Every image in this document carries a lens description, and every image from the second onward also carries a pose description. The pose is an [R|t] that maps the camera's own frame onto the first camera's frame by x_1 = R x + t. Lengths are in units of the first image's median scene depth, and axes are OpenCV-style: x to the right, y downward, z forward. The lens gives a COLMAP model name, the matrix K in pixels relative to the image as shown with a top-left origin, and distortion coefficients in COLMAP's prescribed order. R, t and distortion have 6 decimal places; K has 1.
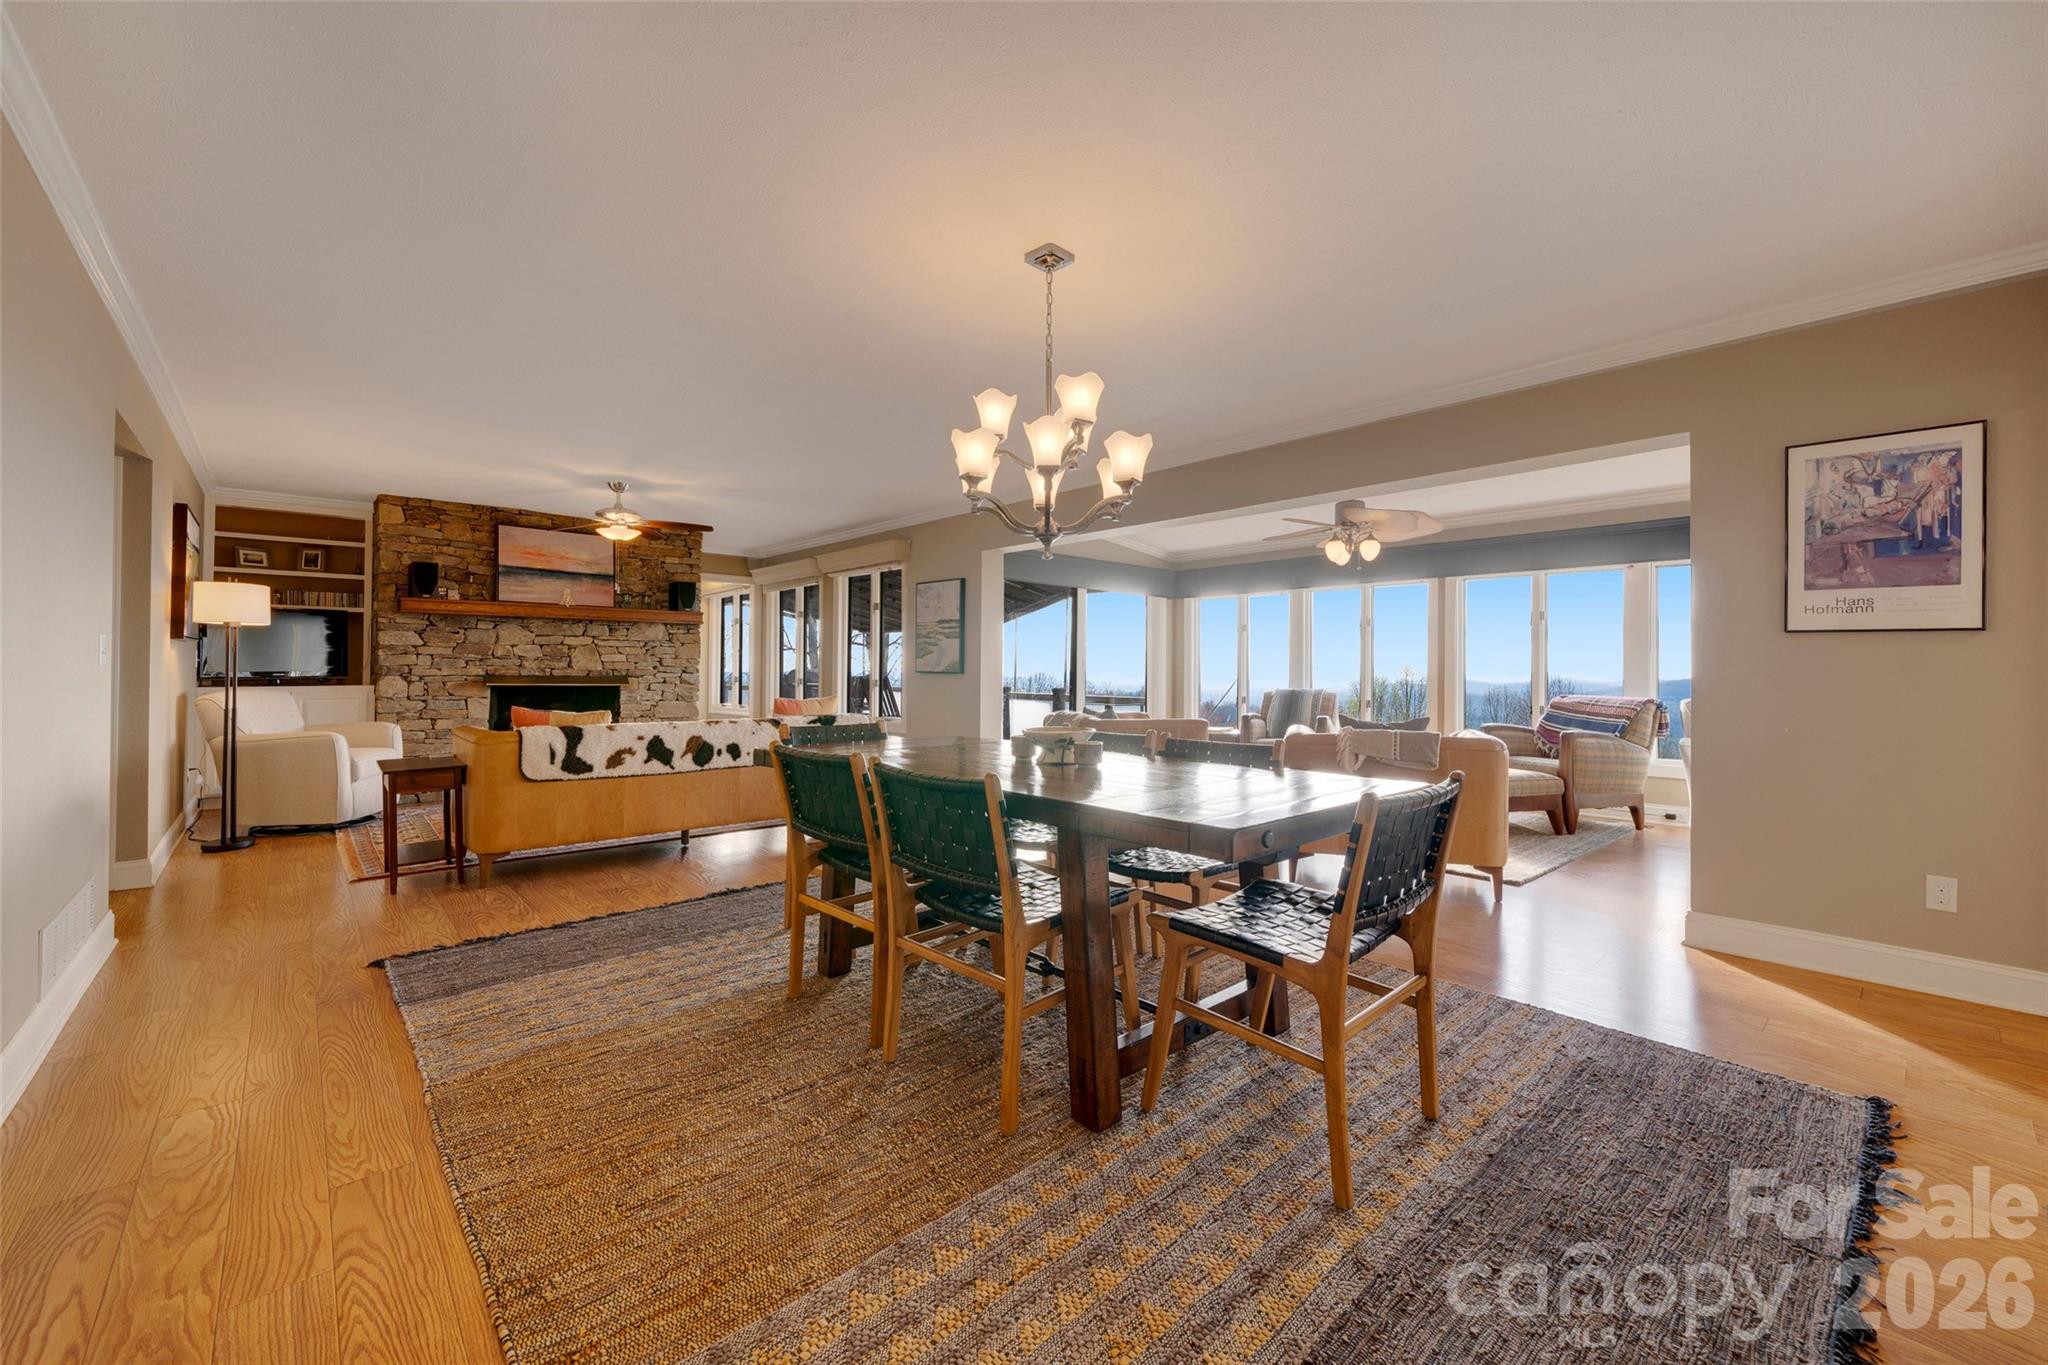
lens RADIAL K [[817.1, 0, 1028.1], [0, 817.1, 673.1], [0, 0, 1]] dist [-0.001151, -0.000243]
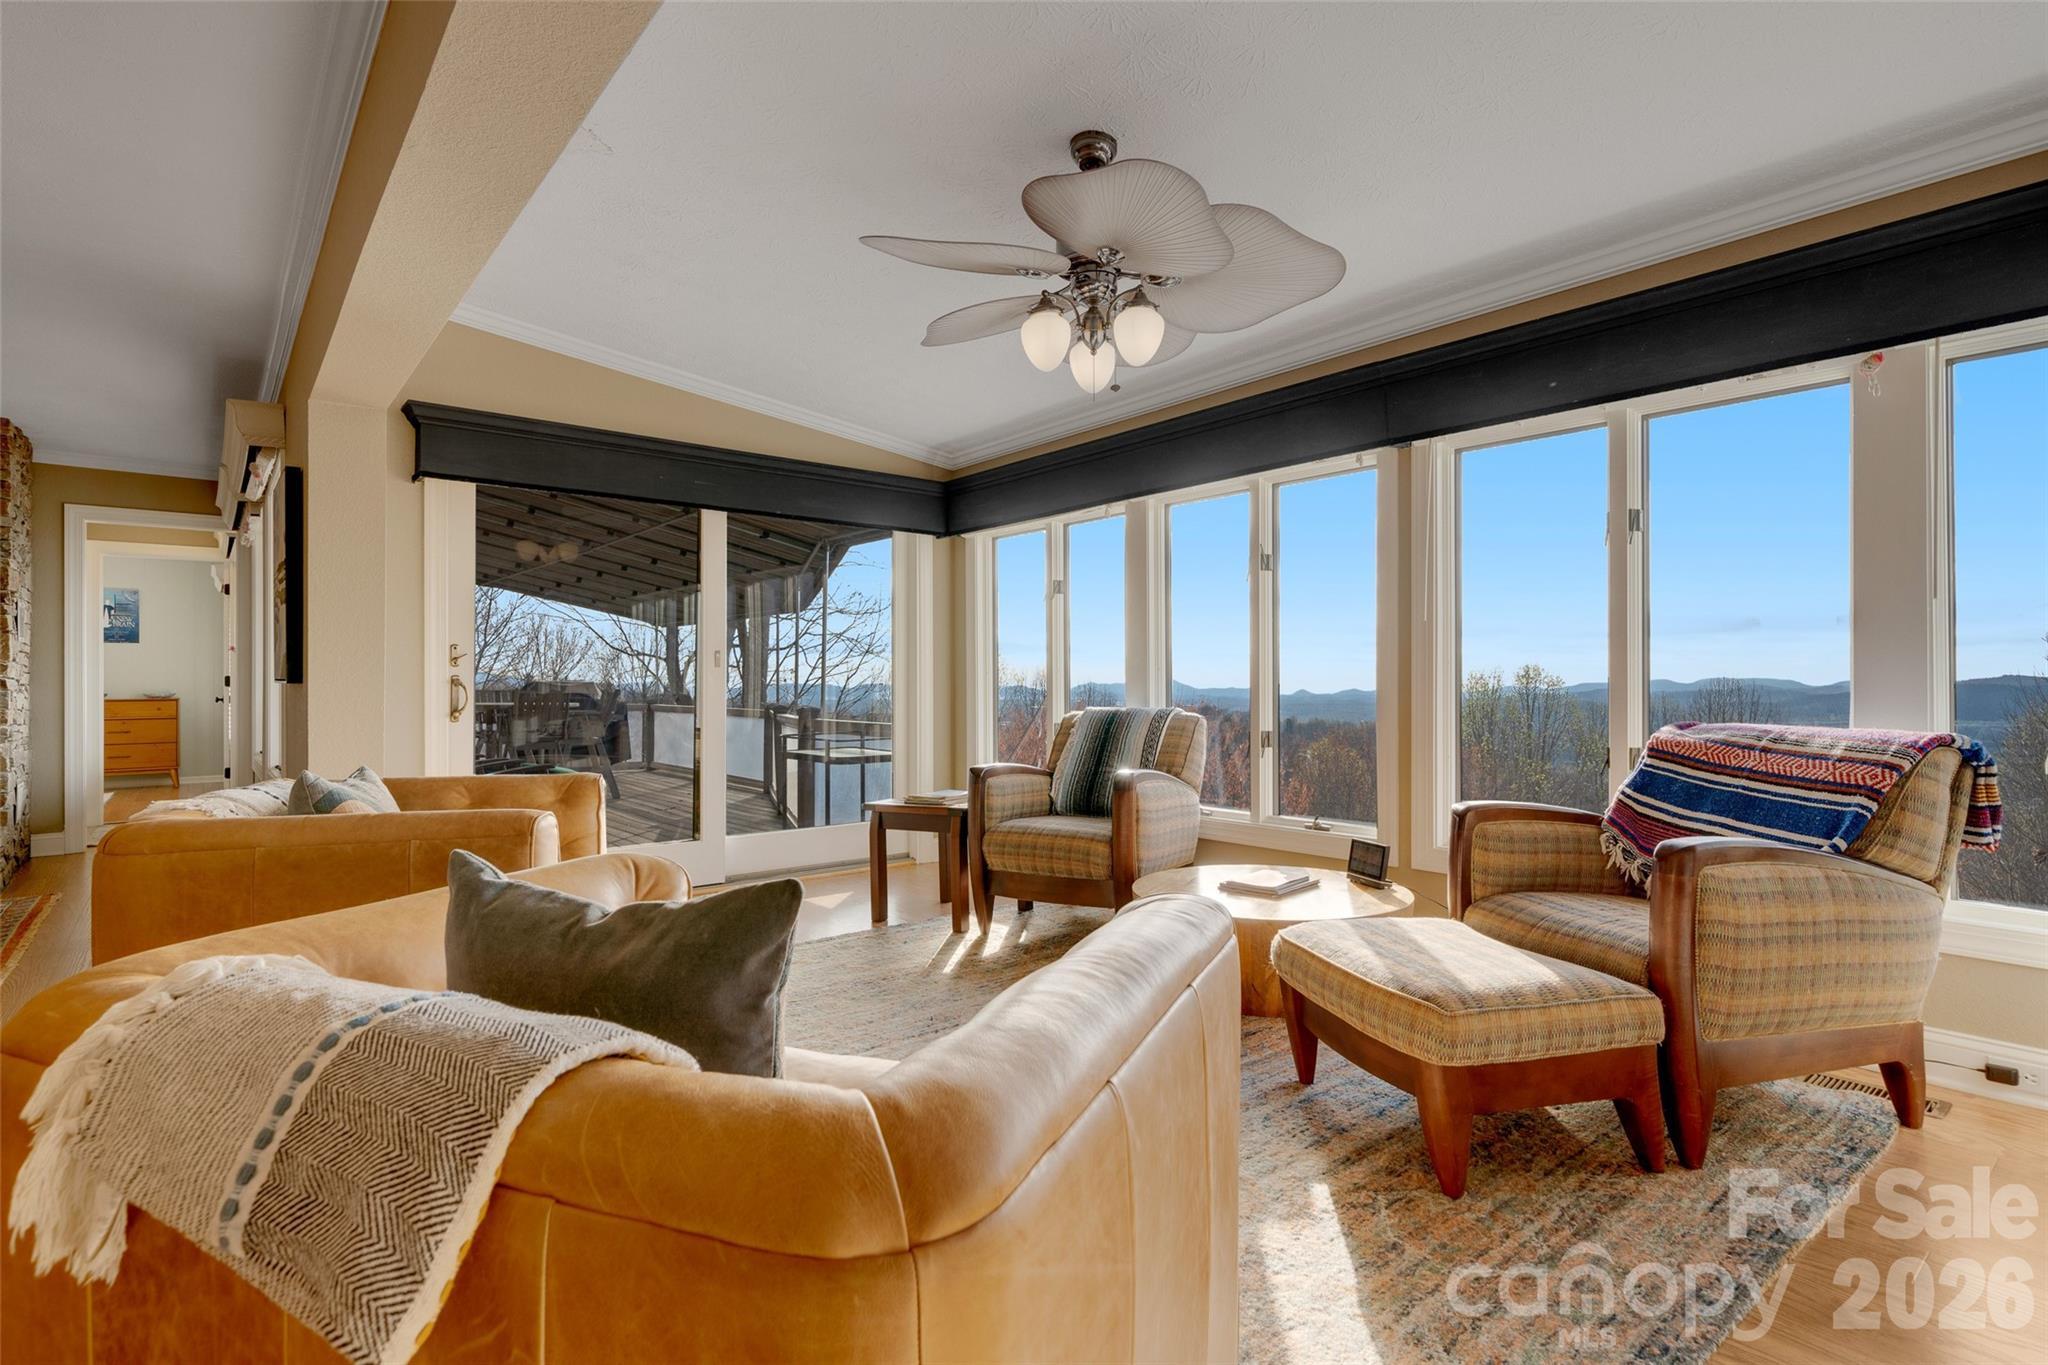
lens RADIAL K [[1006.6, 0, 1024.4], [0, 1006.6, 688.0], [0, 0, 1]] dist [0.006259, 0.001161]
pose [[0.999133, -0.007804, -0.040891, 0.393941], [0.007934, 0.999964, 0.003019, 0.008573], [0.040866, -0.003341, 0.999159, 0.555839]]
